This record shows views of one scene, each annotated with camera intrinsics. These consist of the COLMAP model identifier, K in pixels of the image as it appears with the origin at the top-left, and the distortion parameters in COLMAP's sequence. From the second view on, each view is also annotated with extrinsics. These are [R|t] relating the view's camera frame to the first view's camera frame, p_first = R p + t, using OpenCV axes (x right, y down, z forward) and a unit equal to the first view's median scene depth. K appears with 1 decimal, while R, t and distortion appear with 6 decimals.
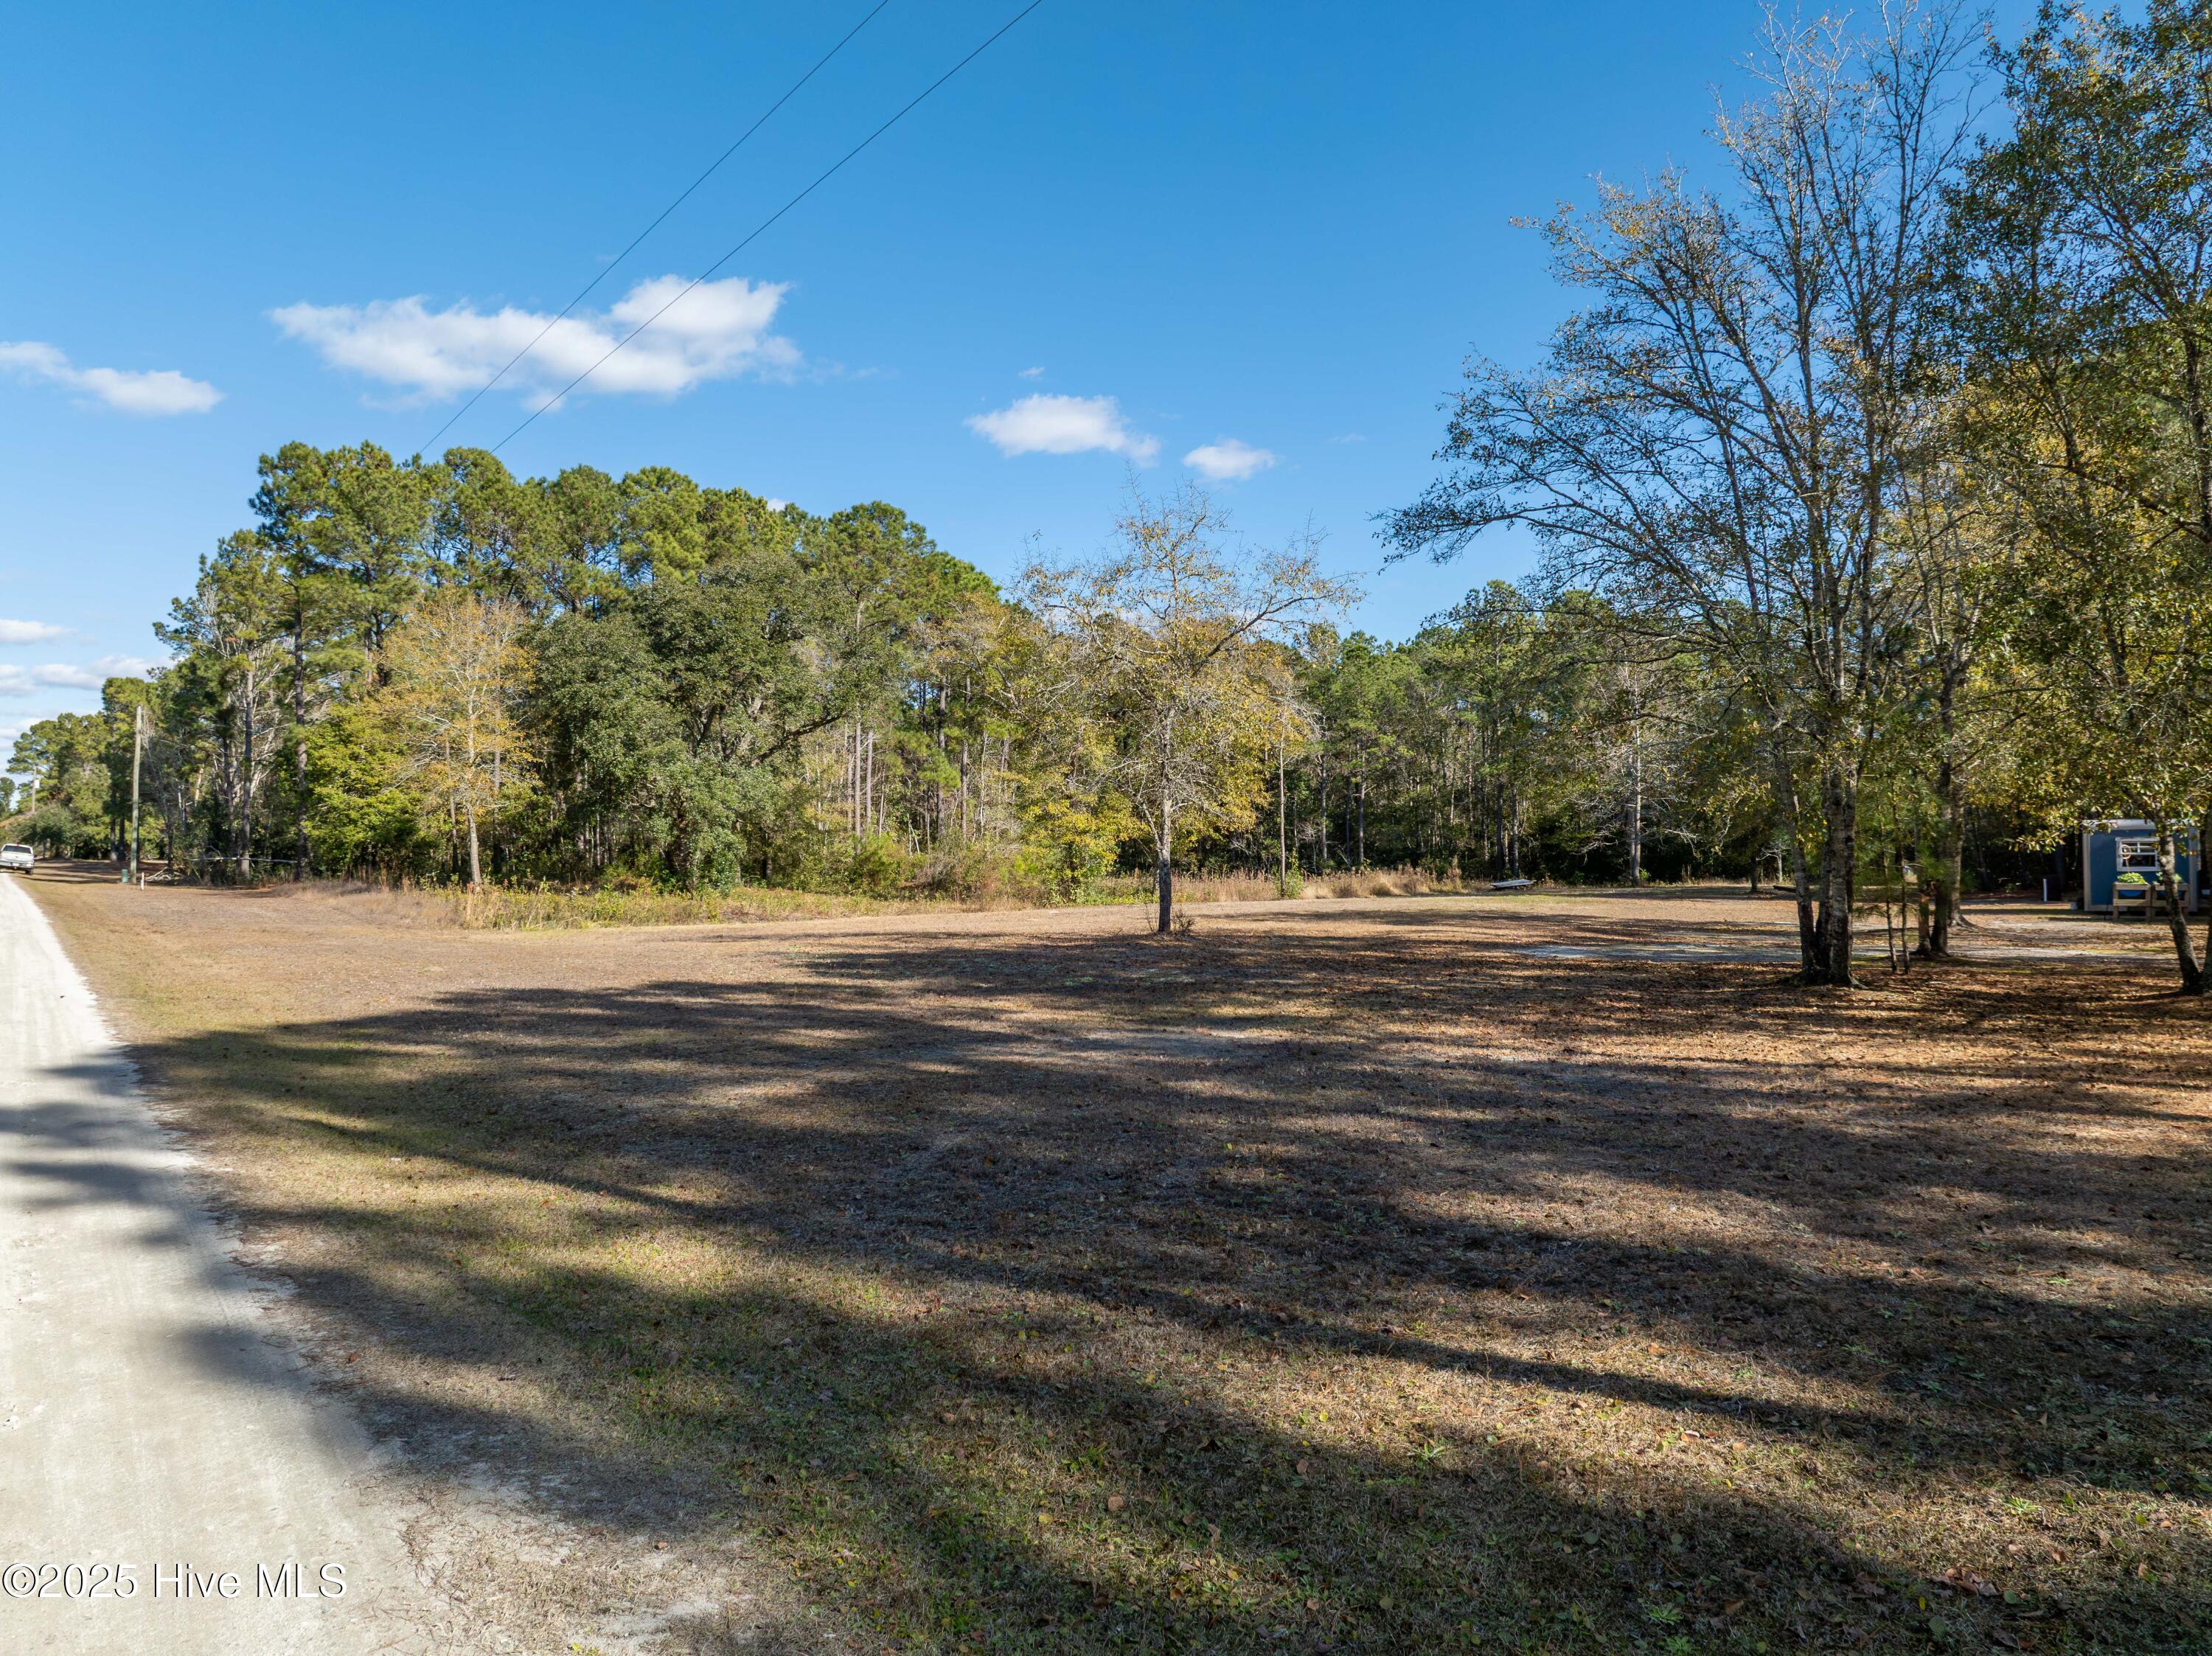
lens RADIAL K [[1540.4, 0, 1106.0], [0, 1540.4, 828.0], [0, 0, 1]] dist [-0.048020, 0.001422]
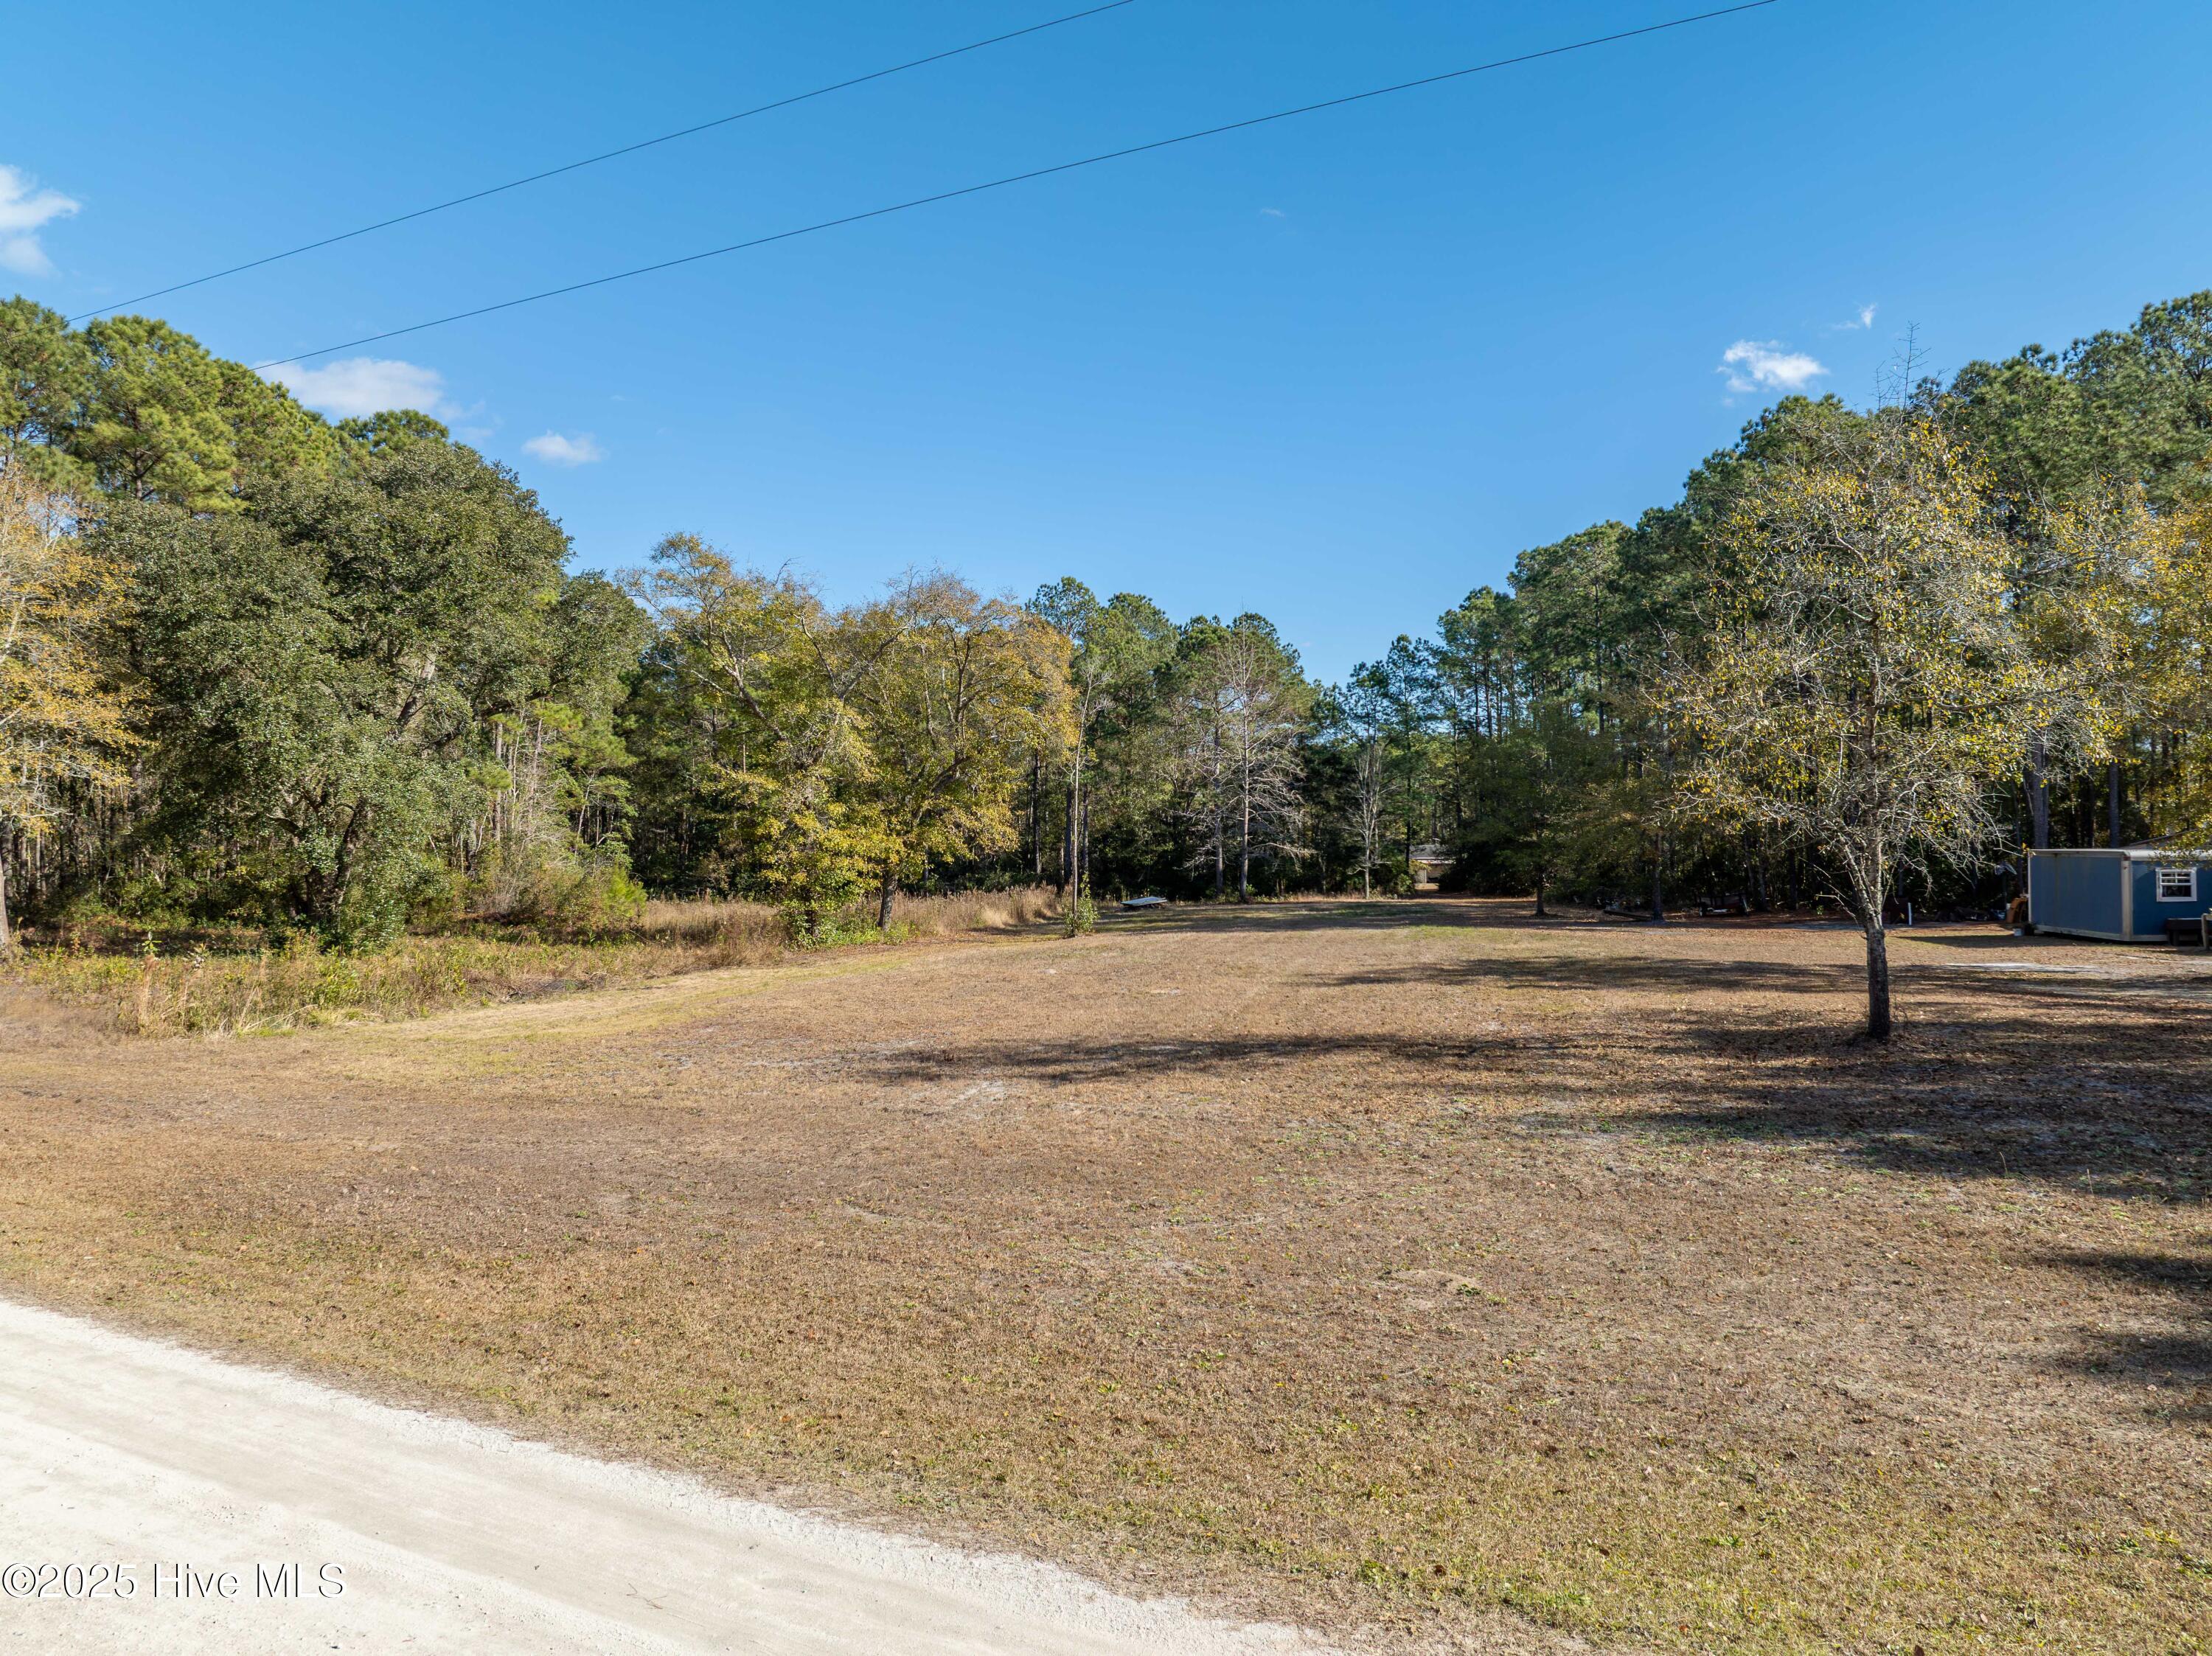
lens RADIAL K [[1540.4, 0, 1106.0], [0, 1540.4, 828.0], [0, 0, 1]] dist [-0.048020, 0.001422]
pose [[0.890691, 0.005060, 0.454581, -0.237783], [-0.004832, 0.999987, -0.001662, -0.008955], [-0.454583, -0.000716, 0.890704, 0.229459]]
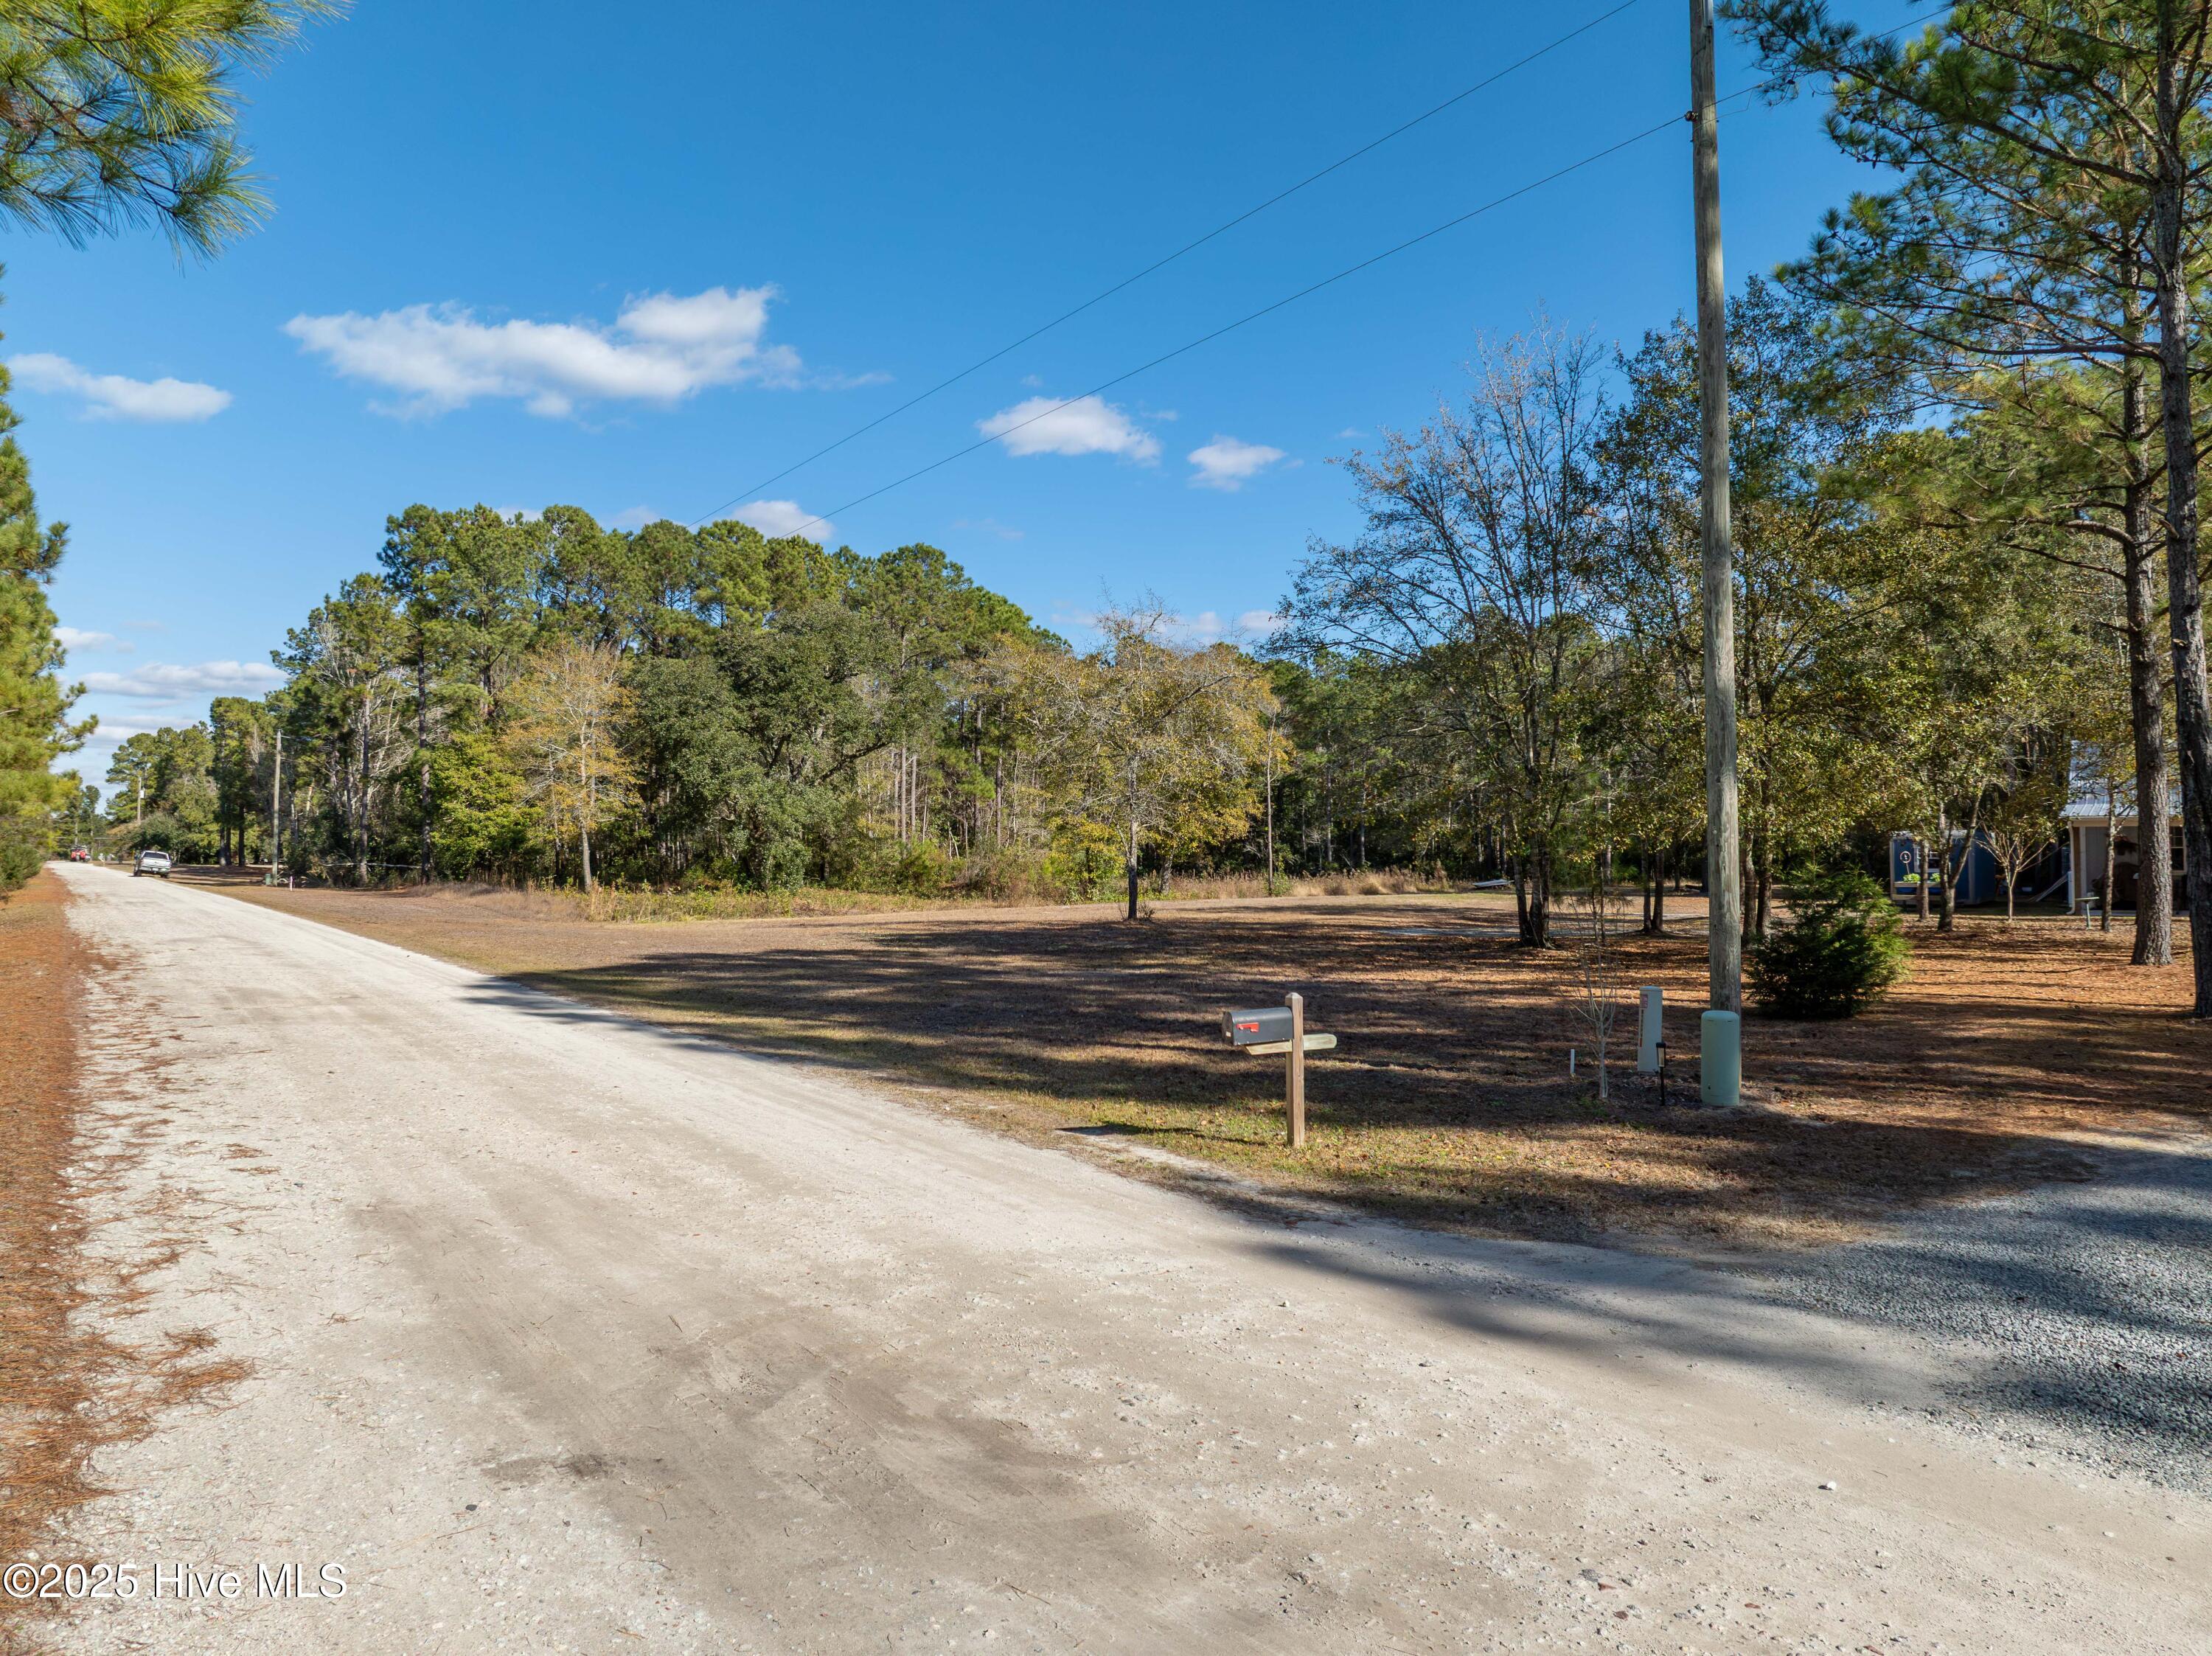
lens RADIAL K [[1540.4, 0, 1106.0], [0, 1540.4, 828.0], [0, 0, 1]] dist [-0.048020, 0.001422]
pose [[0.999628, -0.002960, -0.027105, 0.021401], [0.002940, 0.999995, -0.000769, -0.004941], [0.027107, 0.000689, 0.999632, -0.151471]]
